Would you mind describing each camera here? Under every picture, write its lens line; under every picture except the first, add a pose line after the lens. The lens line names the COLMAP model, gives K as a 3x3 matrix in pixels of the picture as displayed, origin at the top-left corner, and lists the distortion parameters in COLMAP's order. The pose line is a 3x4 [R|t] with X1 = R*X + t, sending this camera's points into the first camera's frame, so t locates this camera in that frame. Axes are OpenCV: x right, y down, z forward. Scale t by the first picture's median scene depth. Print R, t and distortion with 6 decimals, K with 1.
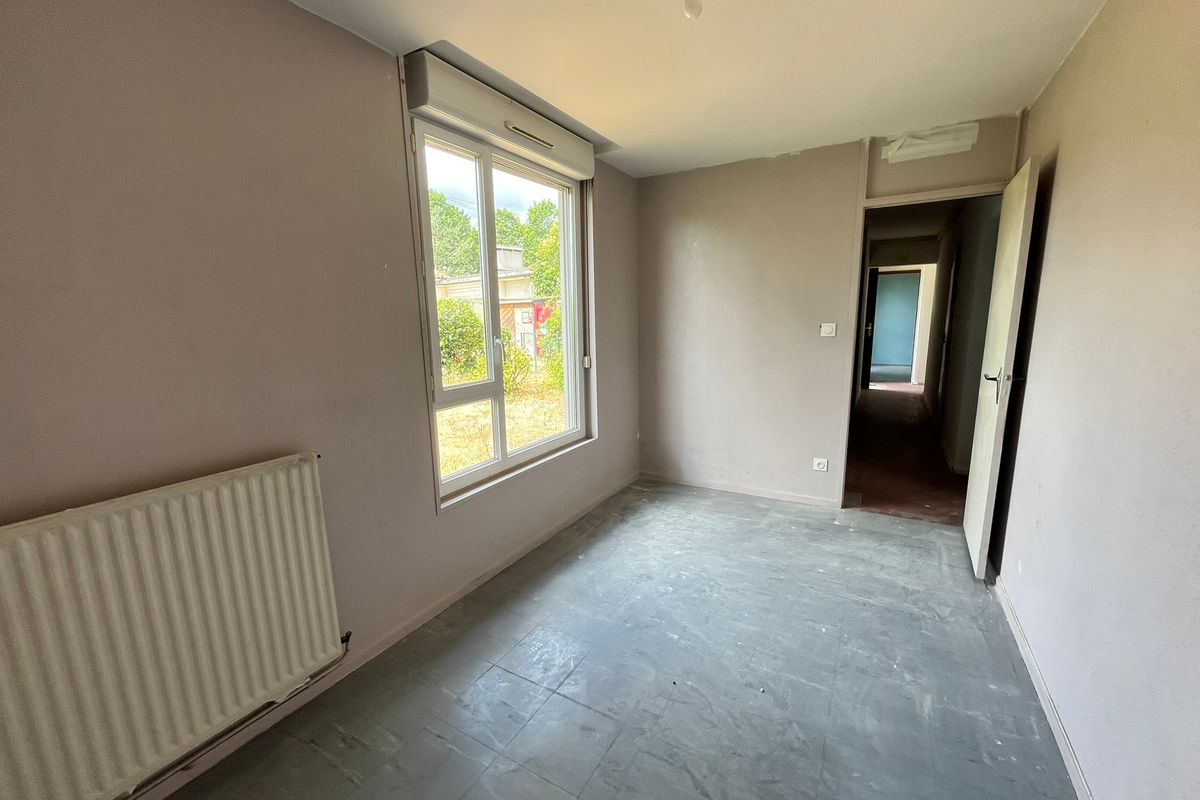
lens RADIAL K [[483.8, 0, 598.7], [0, 483.8, 403.5], [0, 0, 1]] dist [-0.008081, -0.000408]
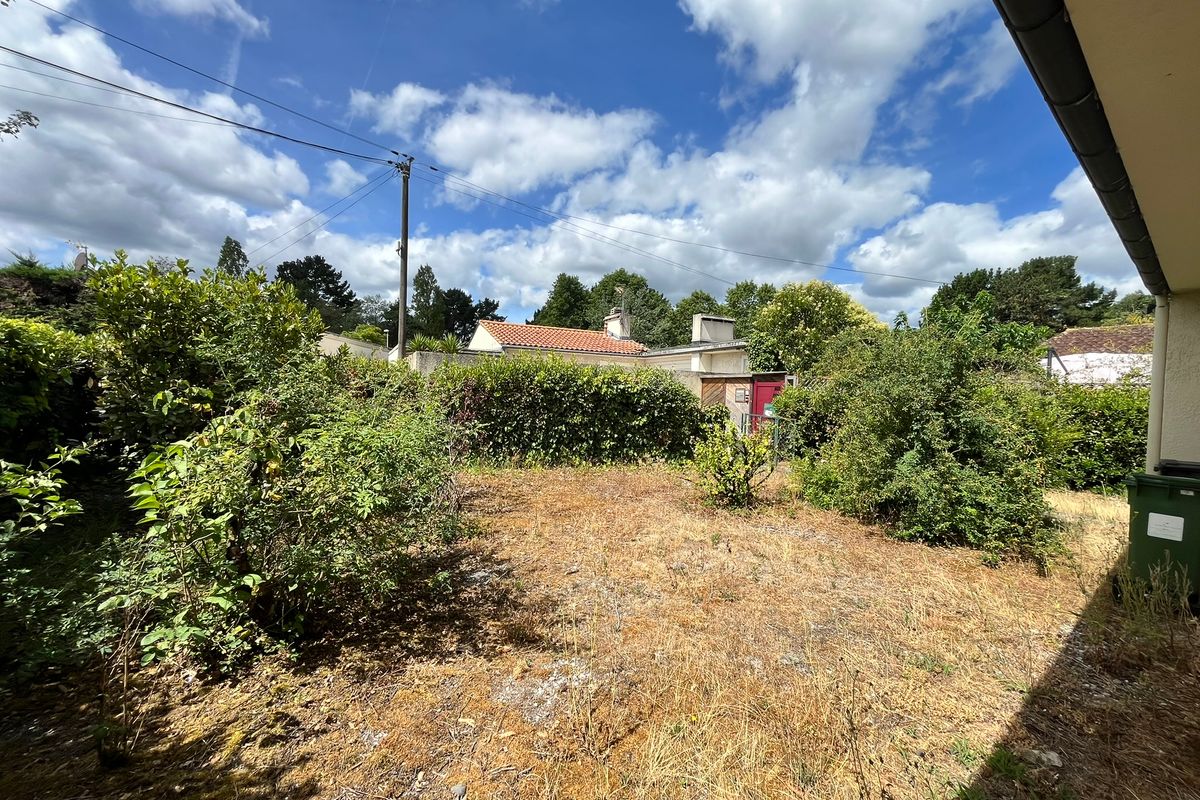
lens RADIAL K [[483.8, 0, 598.7], [0, 483.8, 403.5], [0, 0, 1]] dist [-0.008081, -0.000408]
pose [[0.928861, 0.060270, -0.365492, -0.074199], [-0.119326, 0.982764, -0.141197, -0.020706], [0.350682, 0.174766, 0.920043, 0.167890]]
